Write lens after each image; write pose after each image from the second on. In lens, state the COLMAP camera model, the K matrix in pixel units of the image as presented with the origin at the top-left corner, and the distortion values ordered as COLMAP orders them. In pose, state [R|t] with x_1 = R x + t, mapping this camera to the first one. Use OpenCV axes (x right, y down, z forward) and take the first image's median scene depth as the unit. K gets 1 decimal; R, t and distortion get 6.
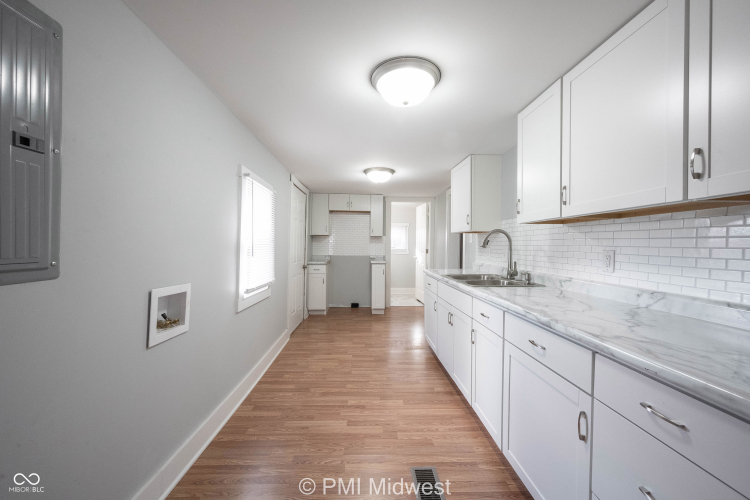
lens RADIAL K [[297.0, 0, 373.5], [0, 297.0, 248.1], [0, 0, 1]] dist [-0.001120, 0.000708]
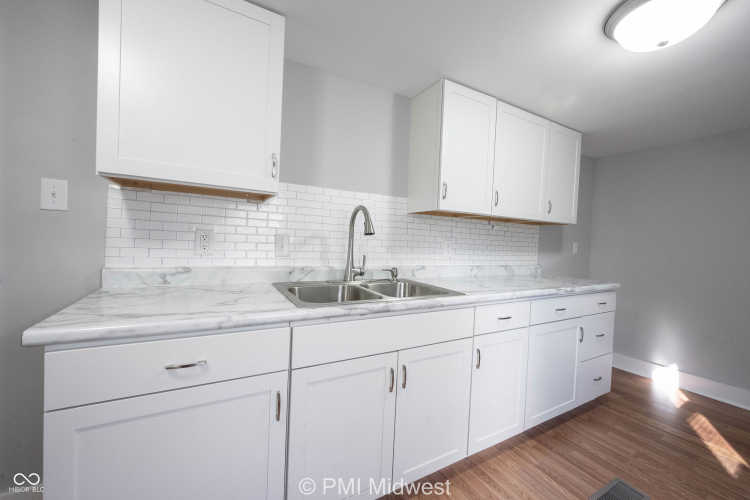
lens RADIAL K [[297.0, 0, 380.7], [0, 297.0, 245.7], [0, 0, 1]] dist [-0.001120, 0.000708]
pose [[-0.456024, -0.048312, 0.888655, -0.182946], [-0.036388, 0.998703, 0.035622, -0.003900], [-0.889223, -0.016092, -0.457191, 1.415000]]
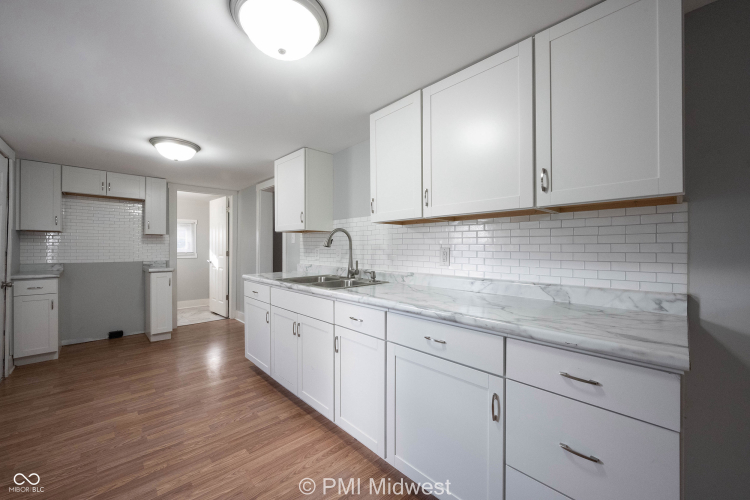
lens RADIAL K [[297.0, 0, 377.4], [0, 297.0, 247.9], [0, 0, 1]] dist [-0.001120, 0.000708]
pose [[0.750589, -0.006771, 0.660735, -0.152637], [0.012529, 0.999914, -0.003986, 0.006996], [-0.660651, 0.011270, 0.750609, 0.212279]]
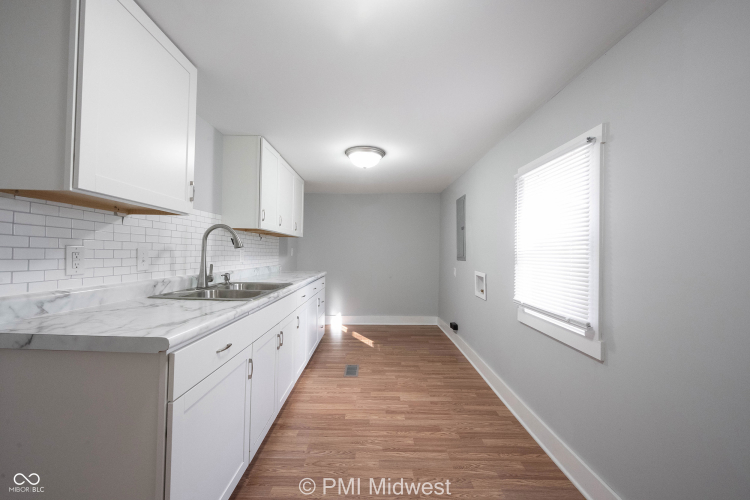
lens RADIAL K [[297.0, 0, 370.1], [0, 297.0, 246.8], [0, 0, 1]] dist [-0.001120, 0.000708]
pose [[-0.998781, -0.022673, 0.043844, -0.006386], [-0.023060, 0.999699, -0.008350, -0.007750], [-0.043641, -0.009351, -0.999004, 2.000371]]
